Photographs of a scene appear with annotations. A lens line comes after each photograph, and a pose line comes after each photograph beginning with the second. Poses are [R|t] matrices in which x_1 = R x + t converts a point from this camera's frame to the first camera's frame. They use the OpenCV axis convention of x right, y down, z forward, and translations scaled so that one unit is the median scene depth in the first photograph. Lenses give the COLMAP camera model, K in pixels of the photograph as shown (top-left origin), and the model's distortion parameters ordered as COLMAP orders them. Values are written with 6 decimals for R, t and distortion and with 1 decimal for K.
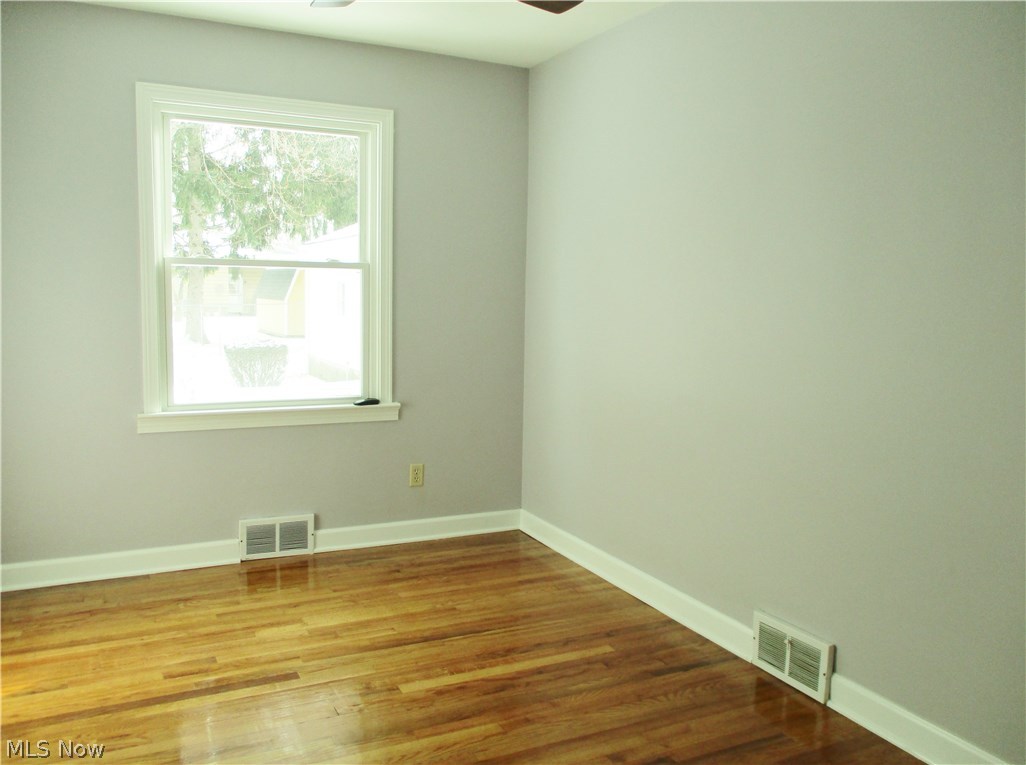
lens RADIAL K [[867.1, 0, 513.0], [0, 867.1, 382.5], [0, 0, 1]] dist [-0.030323, 0.009149]
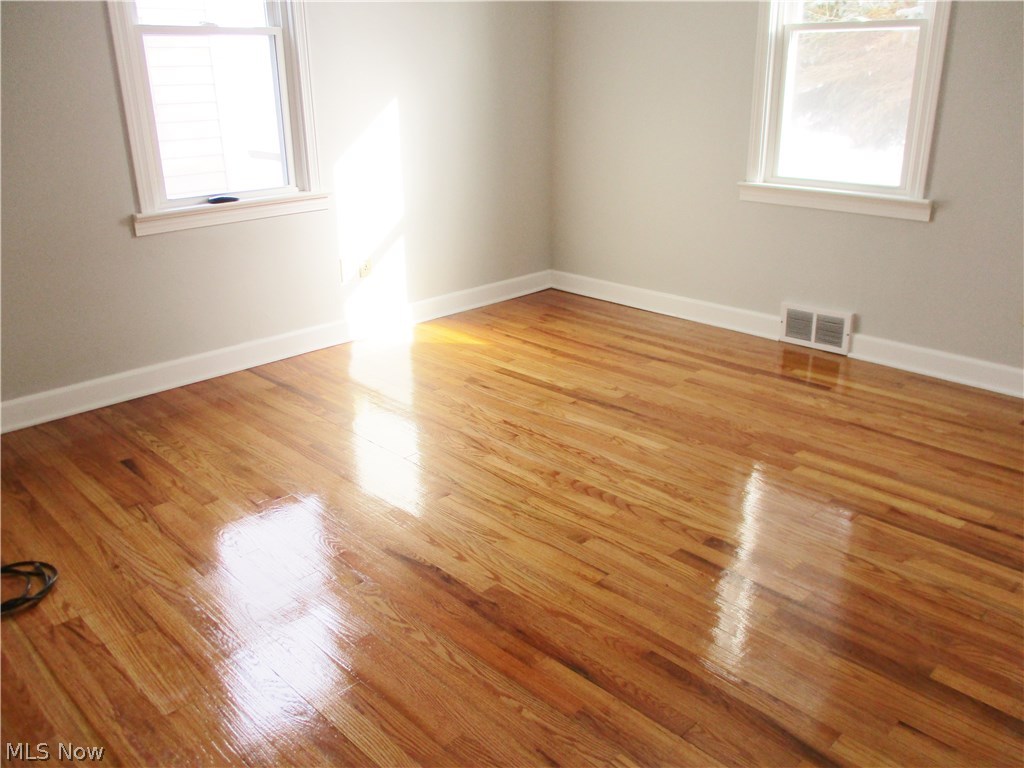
lens RADIAL K [[865.4, 0, 512.0], [0, 865.4, 384.0], [0, 0, 1]] dist [-0.030323, 0.009149]
pose [[0.361701, 0.305278, -0.880896, 0.471991], [-0.086894, 0.951795, 0.294169, -0.014809], [0.928236, -0.029856, 0.370792, 0.327746]]
